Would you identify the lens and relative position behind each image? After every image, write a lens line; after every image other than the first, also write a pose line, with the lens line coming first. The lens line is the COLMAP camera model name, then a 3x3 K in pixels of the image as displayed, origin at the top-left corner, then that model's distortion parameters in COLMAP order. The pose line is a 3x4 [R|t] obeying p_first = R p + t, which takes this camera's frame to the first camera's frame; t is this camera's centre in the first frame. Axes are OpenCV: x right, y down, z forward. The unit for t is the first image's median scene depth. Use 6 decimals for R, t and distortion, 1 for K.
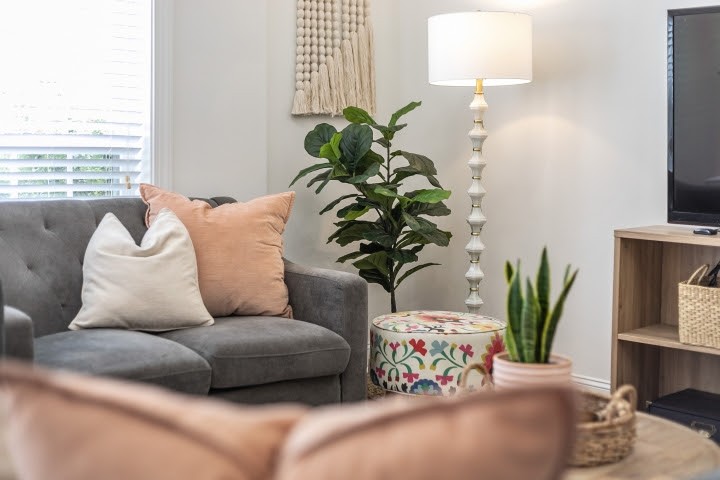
lens RADIAL K [[824.3, 0, 360.0], [0, 824.3, 240.0], [0, 0, 1]] dist [0.001922, 0.018264]
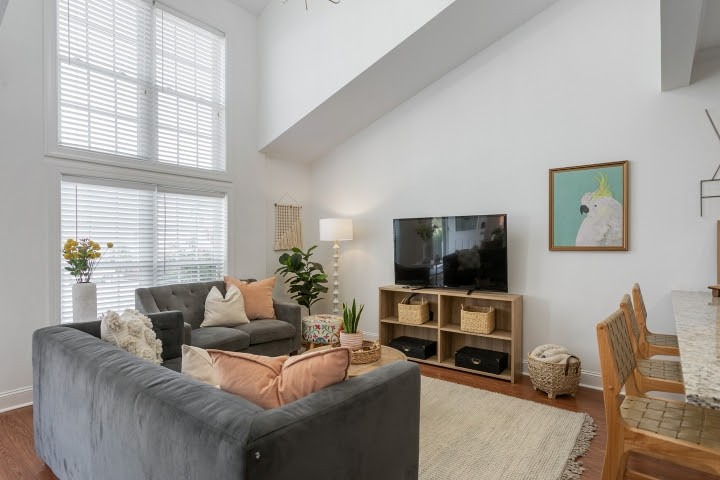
lens RADIAL K [[381.0, 0, 353.8], [0, 381.0, 241.3], [0, 0, 1]] dist [-0.002767, 0.001398]
pose [[0.987492, -0.011926, 0.157218, -0.016518], [0.018202, 0.999091, -0.038541, -0.133221], [-0.156615, 0.040920, 0.986812, -0.443419]]
